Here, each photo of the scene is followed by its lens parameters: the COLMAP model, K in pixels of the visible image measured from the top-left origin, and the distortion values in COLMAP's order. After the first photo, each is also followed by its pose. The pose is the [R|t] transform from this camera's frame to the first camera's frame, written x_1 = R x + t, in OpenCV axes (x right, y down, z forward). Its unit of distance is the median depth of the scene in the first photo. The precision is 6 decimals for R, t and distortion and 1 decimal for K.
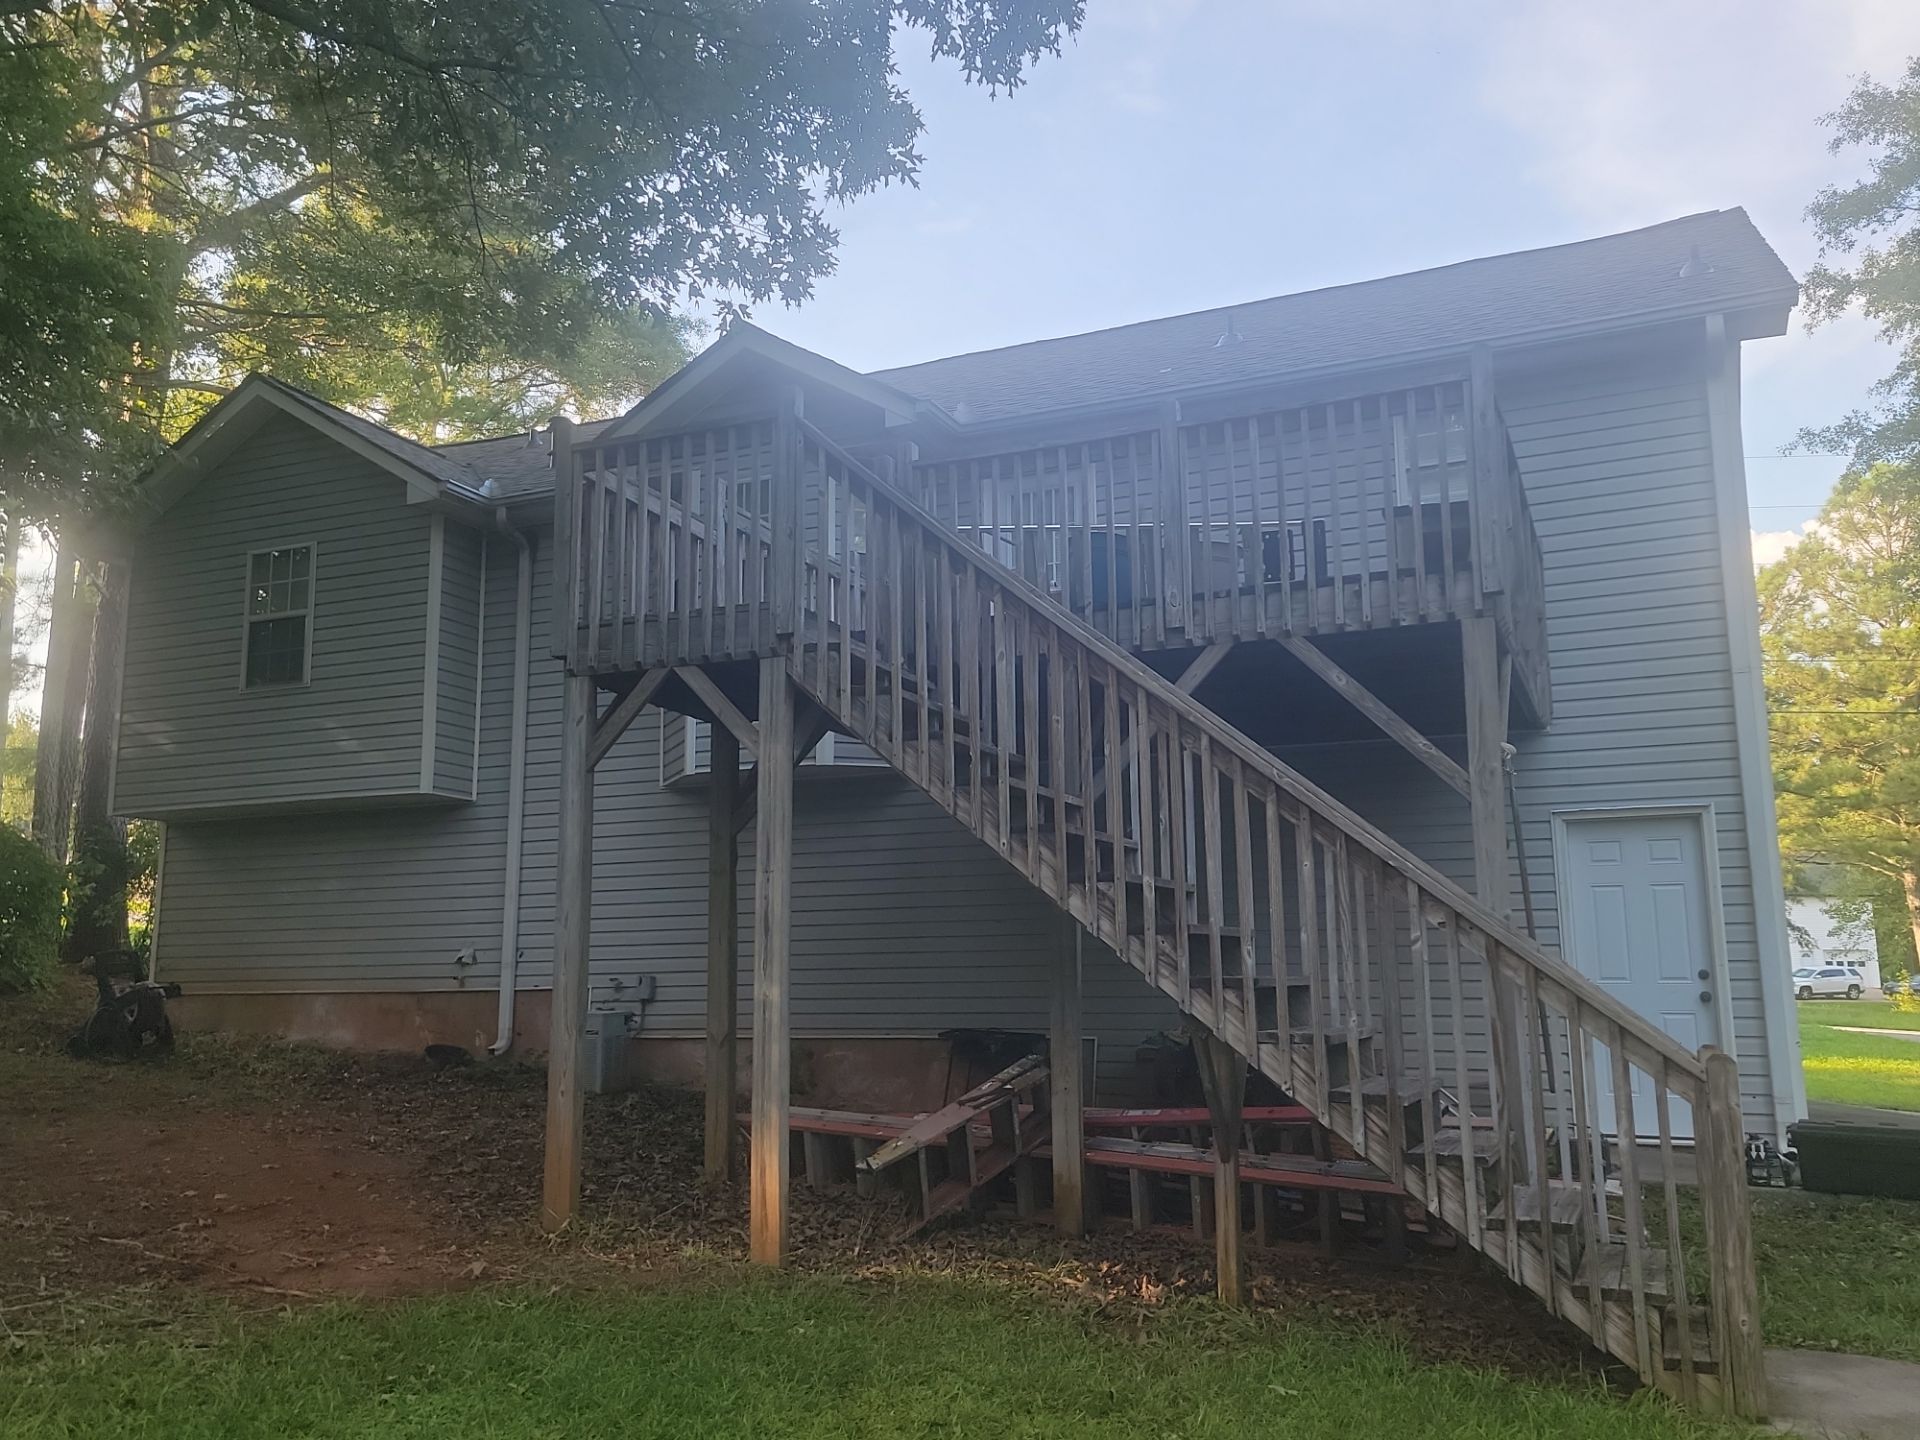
lens RADIAL K [[1299.2, 0, 960.0], [0, 1299.2, 720.0], [0, 0, 1]] dist [0.055863, -0.055388]
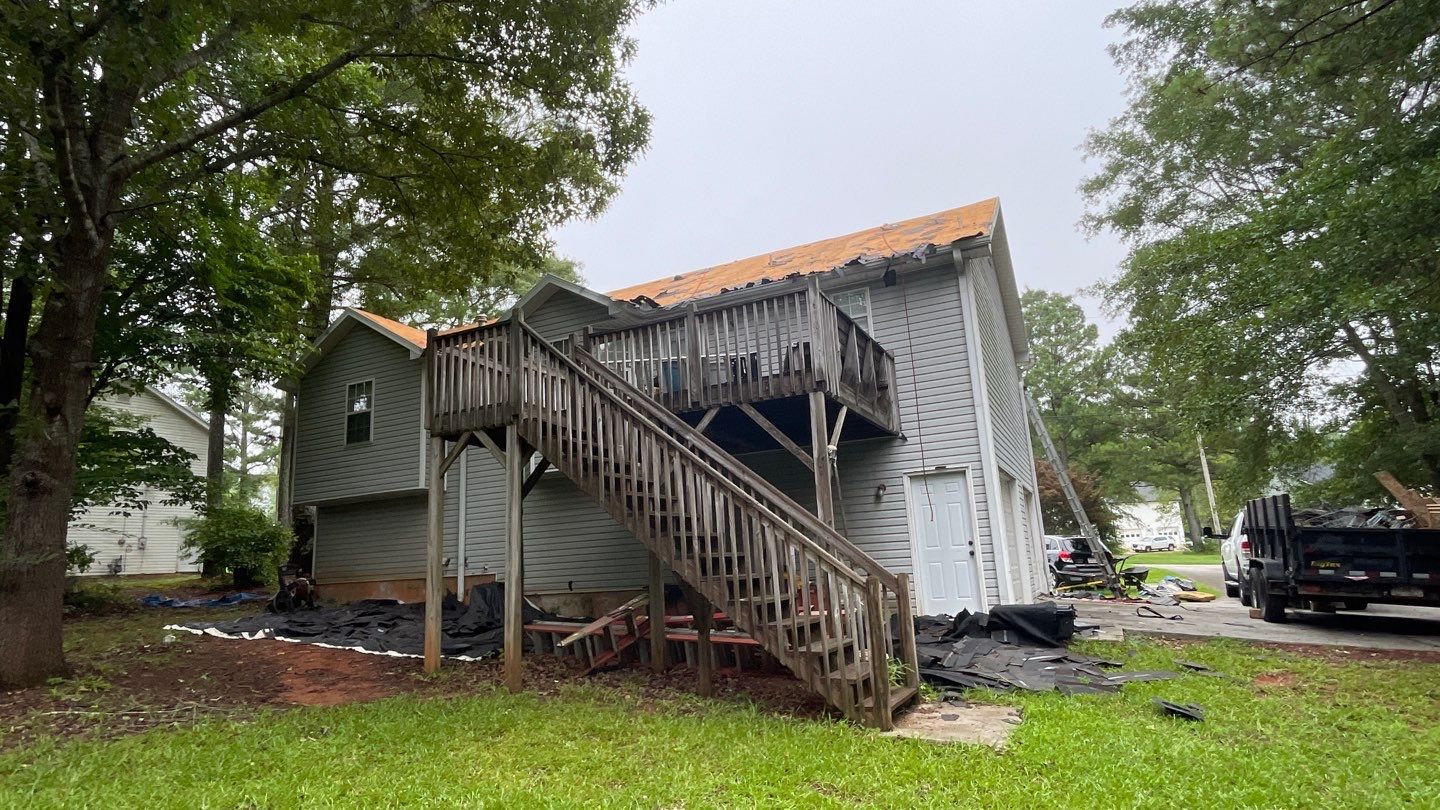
lens RADIAL K [[620.8, 0, 720.0], [0, 620.8, 405.0], [0, 0, 1]] dist [-0.000089, -0.000001]
pose [[0.998528, -0.051037, -0.018387, 0.230095], [0.049957, 0.997235, -0.055017, -0.003339], [0.021144, 0.054017, 0.998316, -0.094395]]
